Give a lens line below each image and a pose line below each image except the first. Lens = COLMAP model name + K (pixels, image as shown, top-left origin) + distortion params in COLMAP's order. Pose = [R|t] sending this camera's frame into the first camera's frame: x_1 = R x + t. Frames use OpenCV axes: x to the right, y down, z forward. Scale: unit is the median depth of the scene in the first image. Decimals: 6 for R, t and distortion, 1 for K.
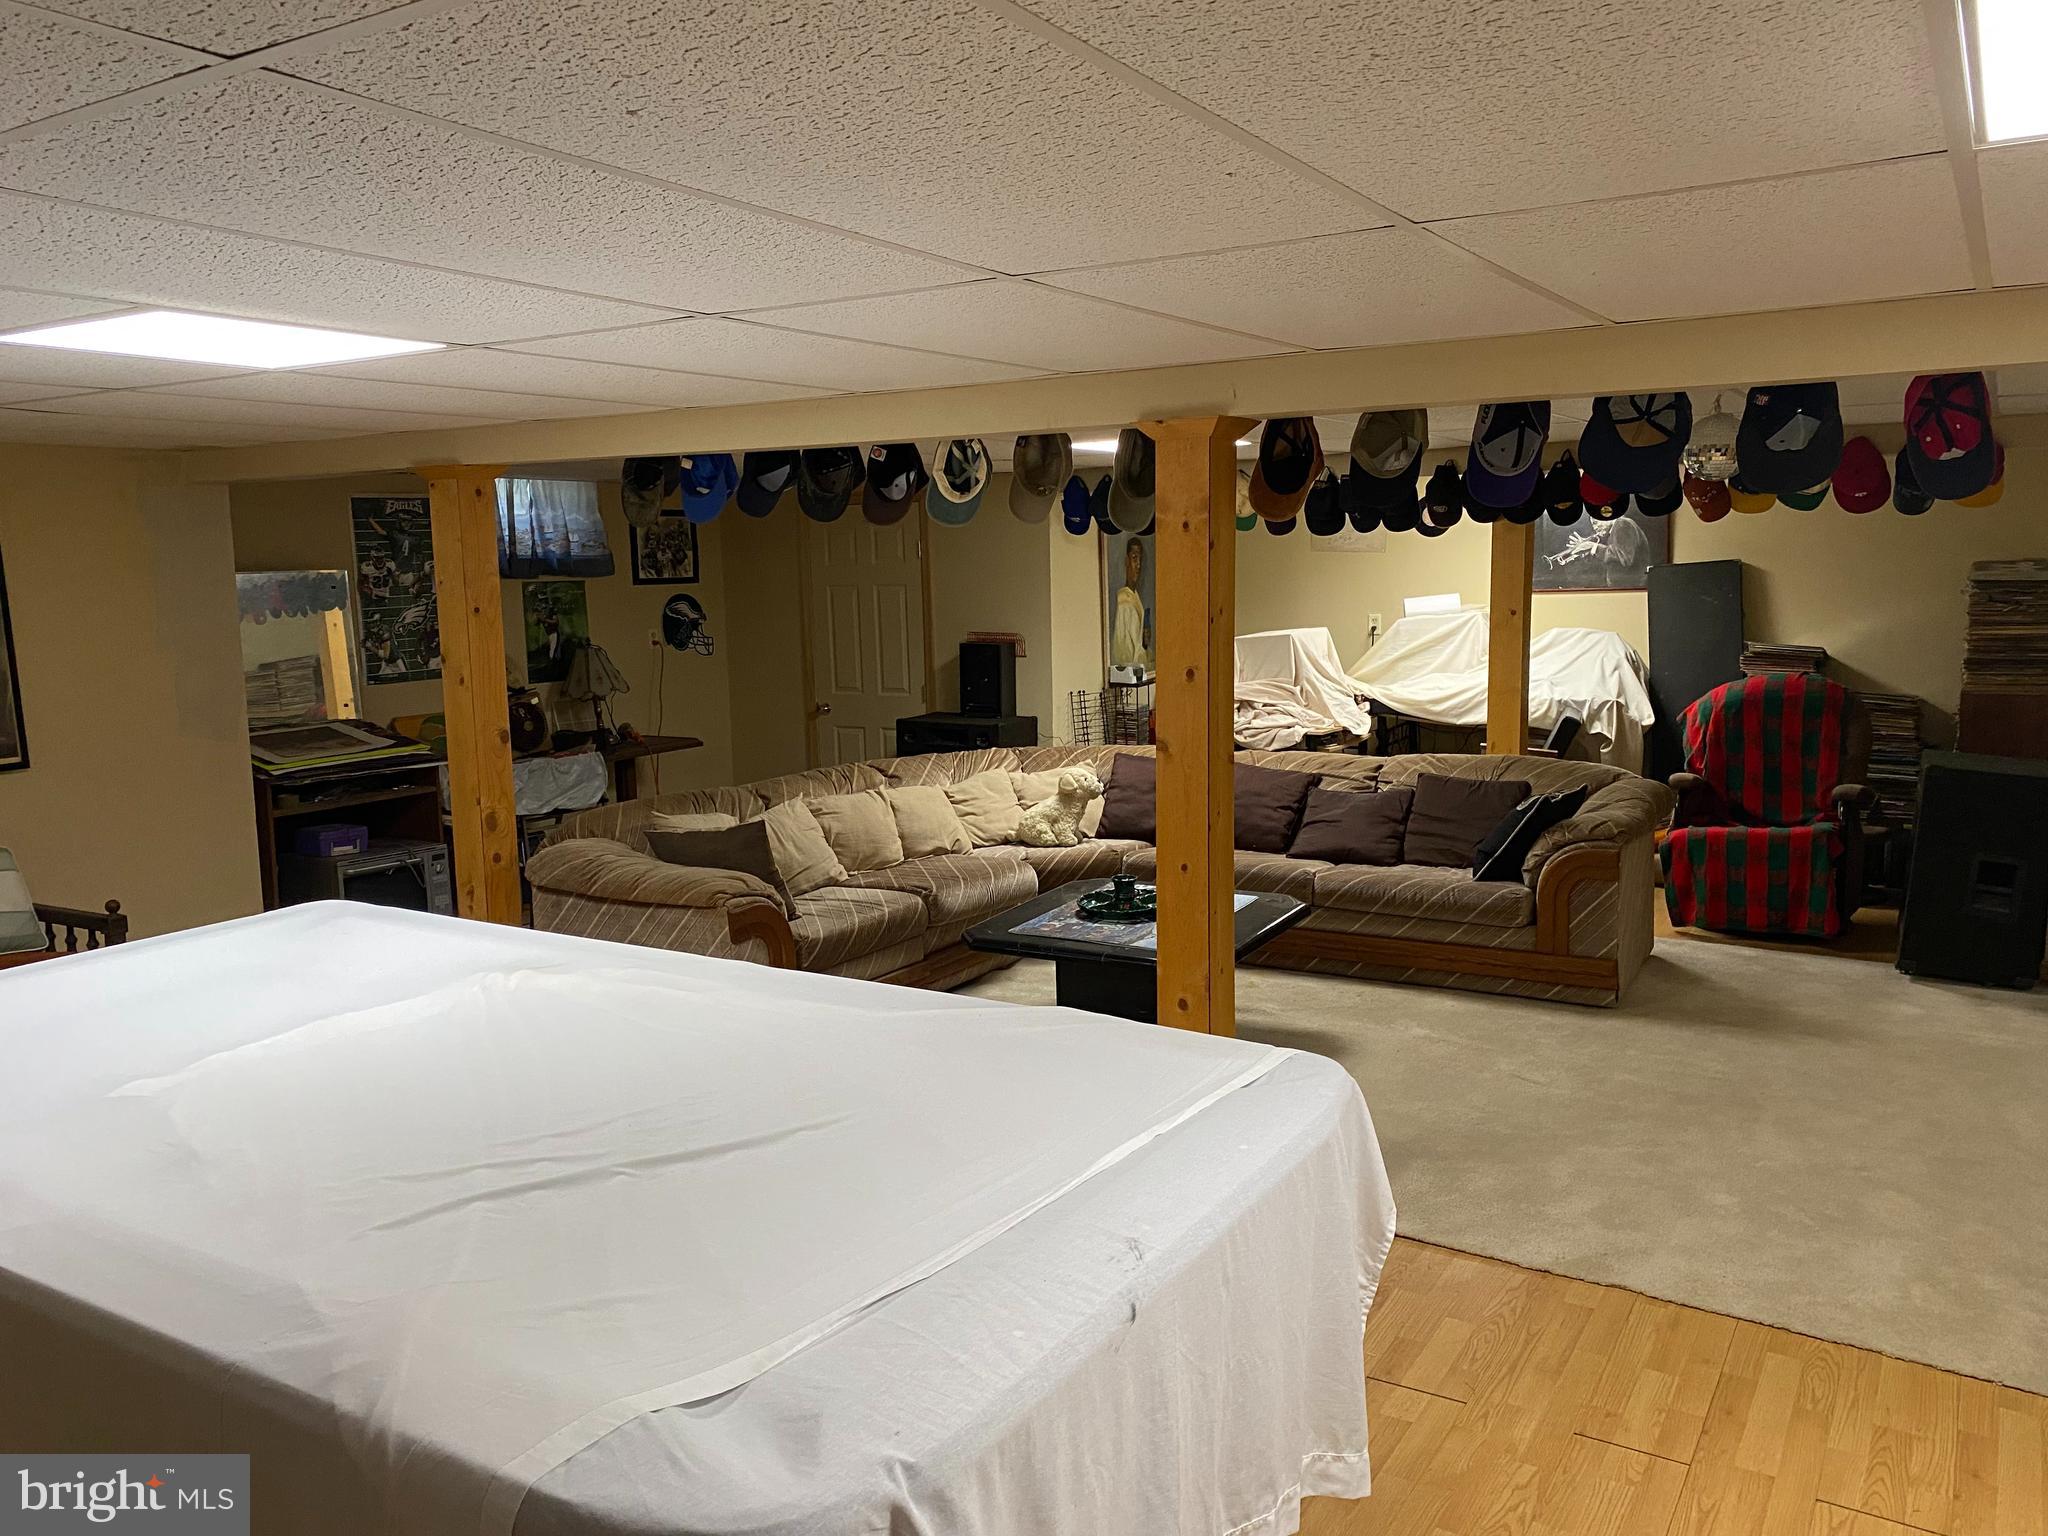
lens RADIAL K [[1570.4, 0, 1026.4], [0, 1570.4, 764.6], [0, 0, 1]] dist [0.054048, -0.066976]
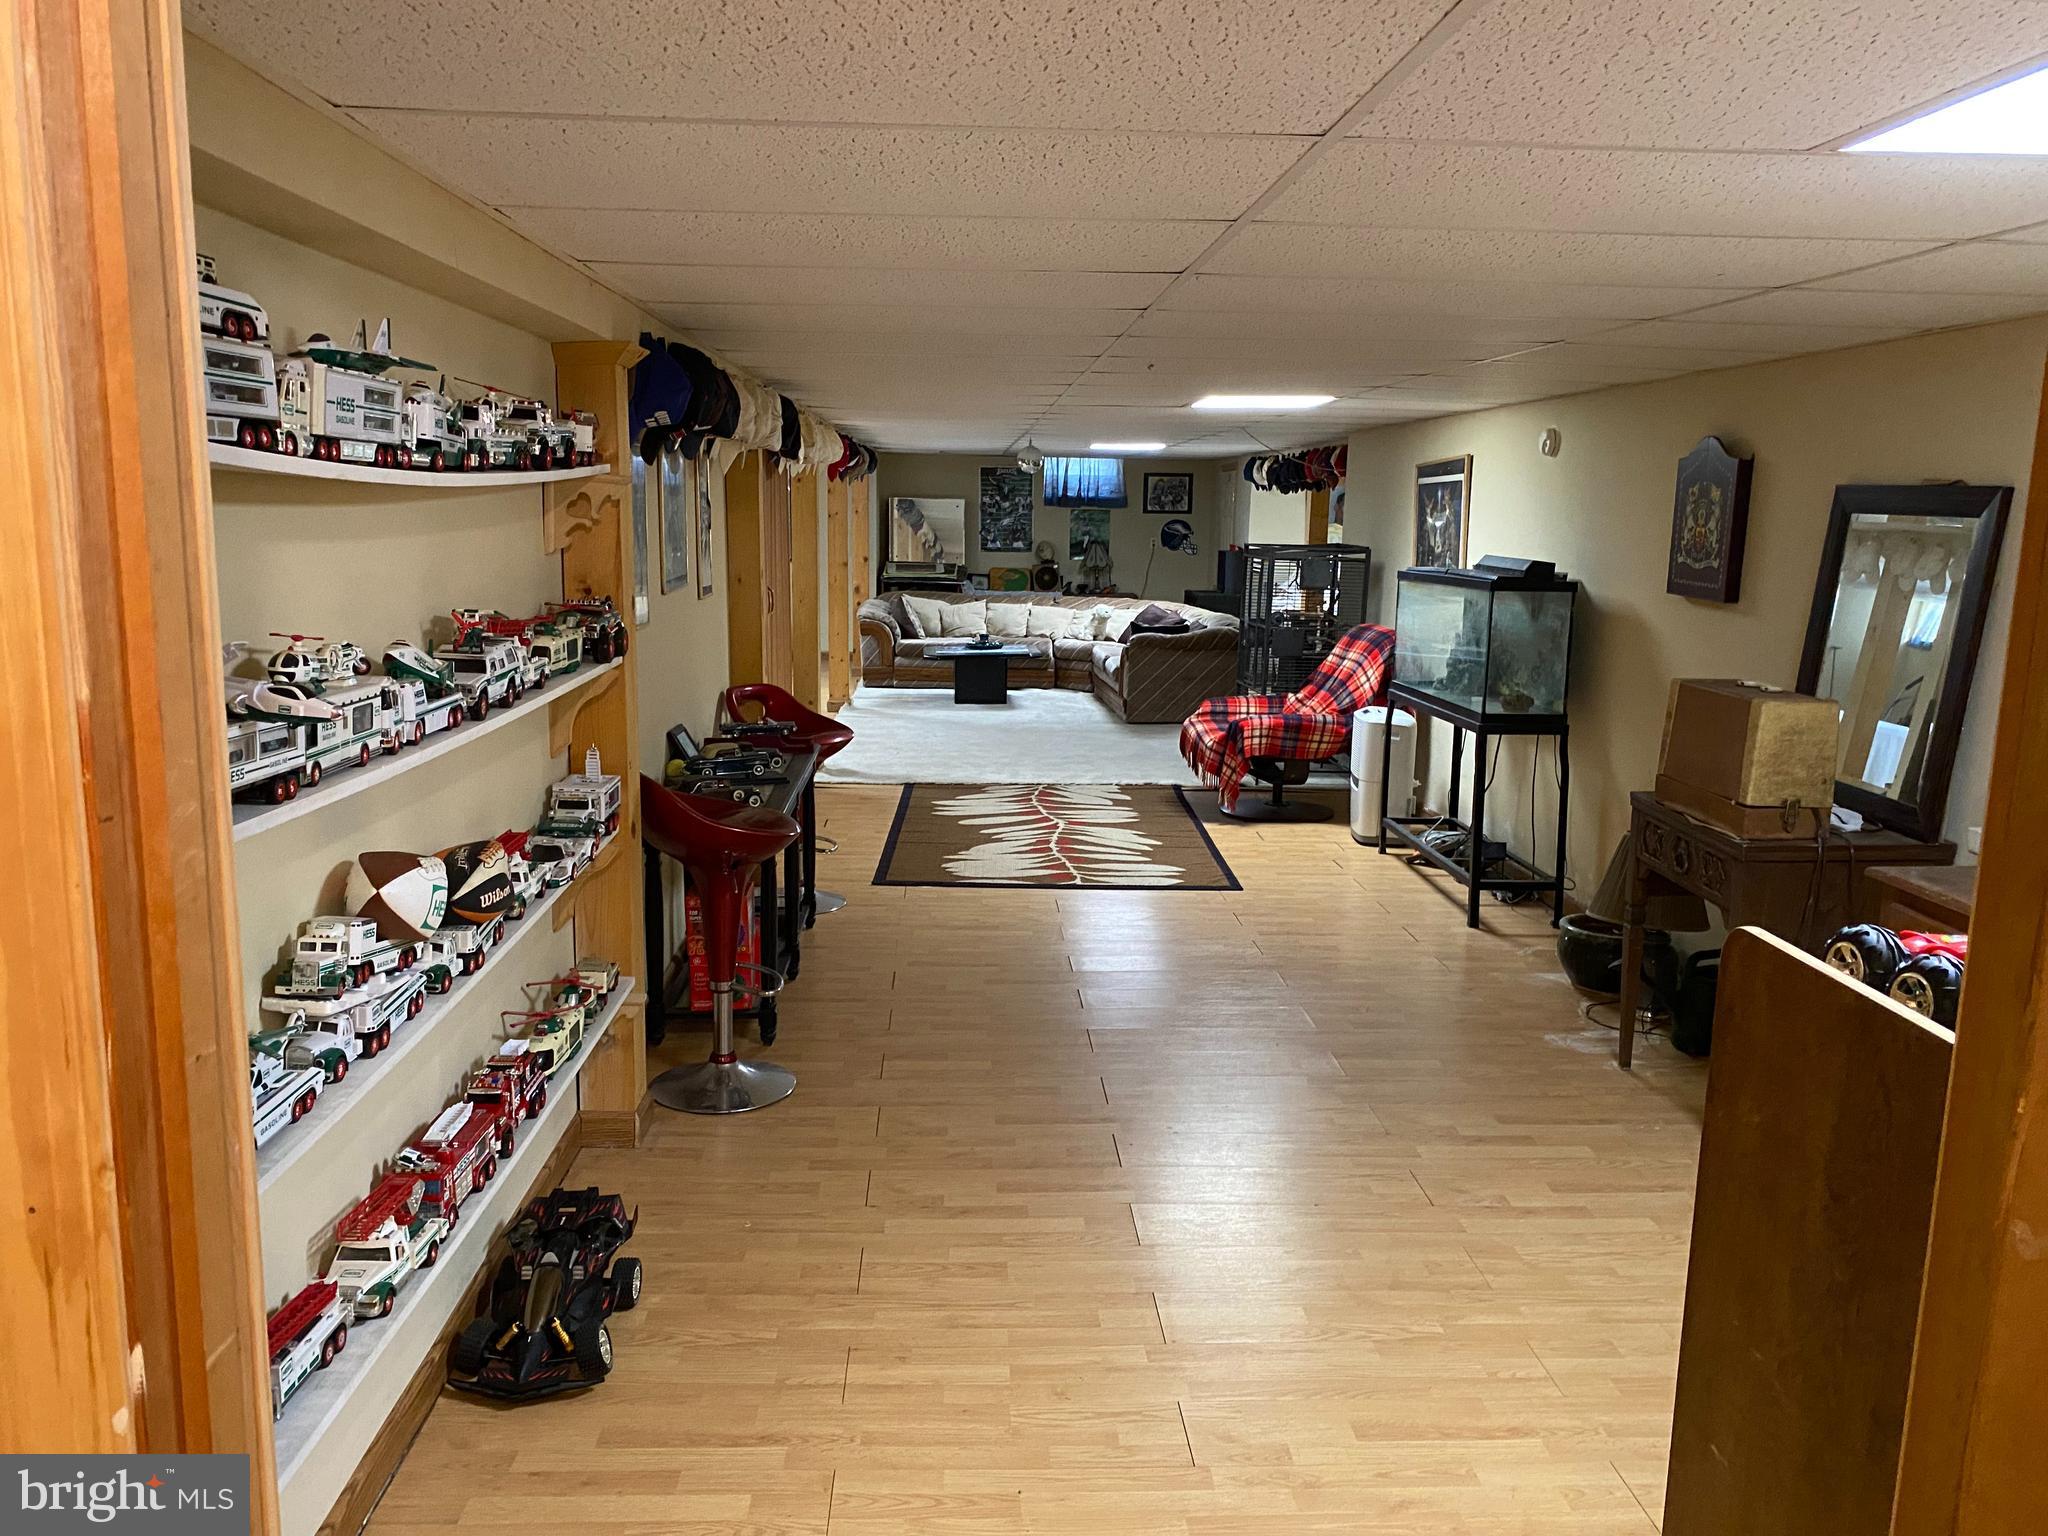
lens RADIAL K [[1570.4, 0, 1014.7], [0, 1570.4, 778.0], [0, 0, 1]] dist [0.054048, -0.066976]
pose [[0.560146, 0.171448, -0.810458, 1.438883], [-0.136714, 0.984066, 0.113684, 0.006025], [0.817035, 0.047121, 0.574659, -0.225011]]
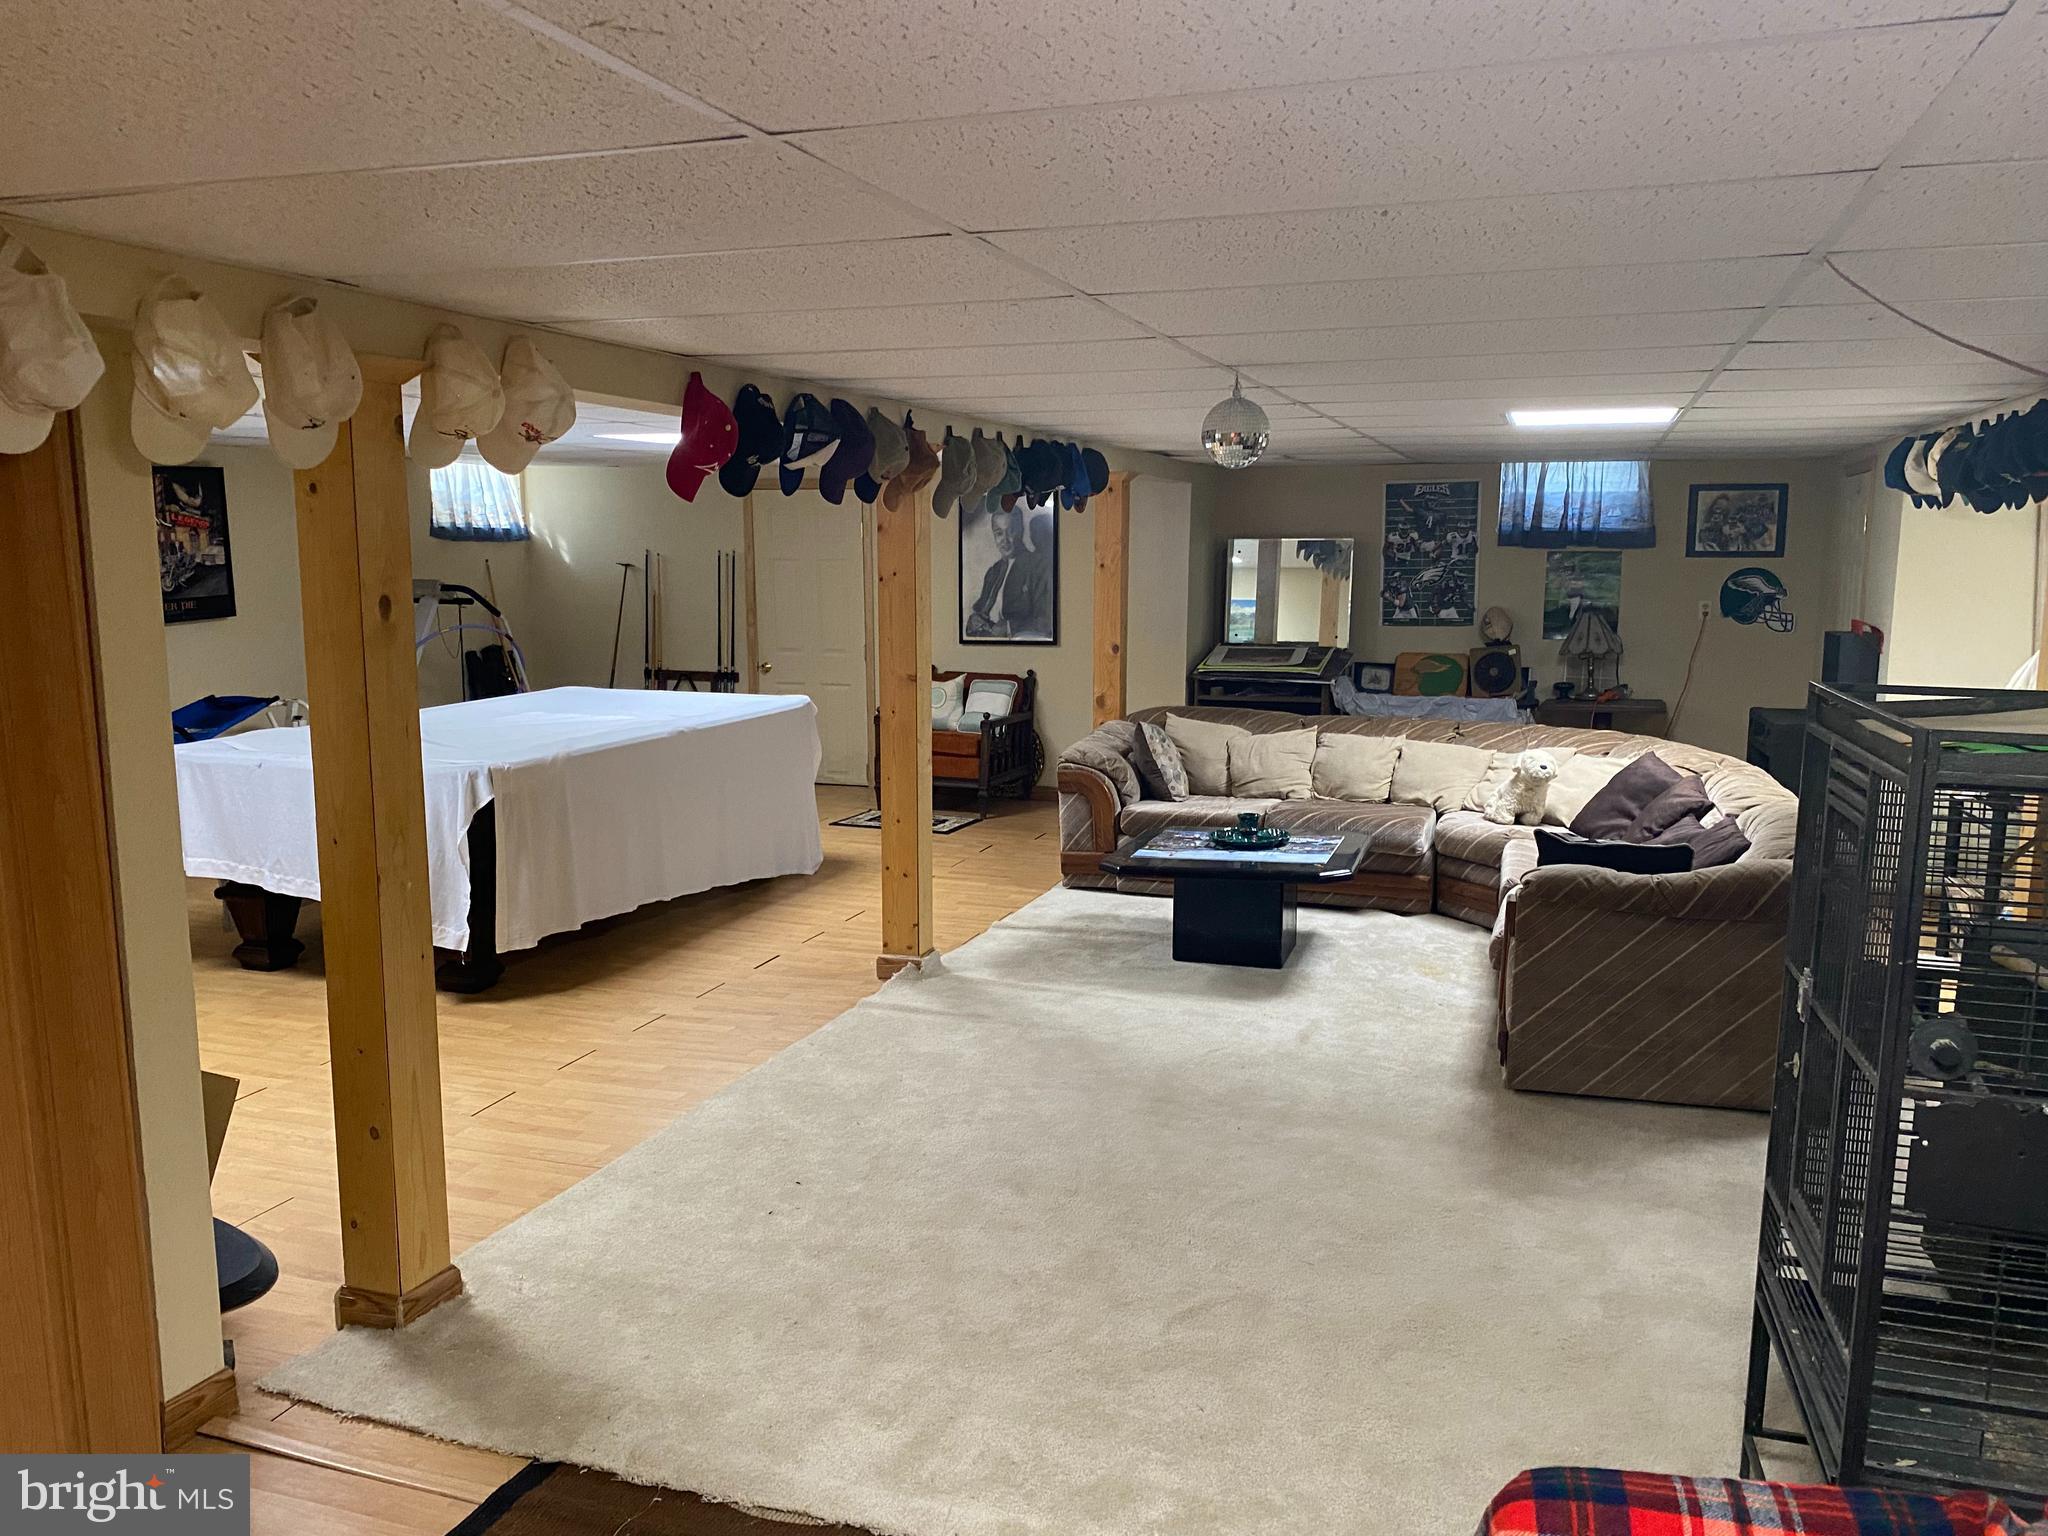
lens RADIAL K [[1570.4, 0, 1013.2], [0, 1570.4, 763.5], [0, 0, 1]] dist [0.054048, -0.066976]
pose [[0.216346, 0.157410, -0.963544, 0.791494], [-0.134844, 0.982276, 0.130194, -0.064713], [0.966960, 0.101761, 0.233737, 0.389406]]
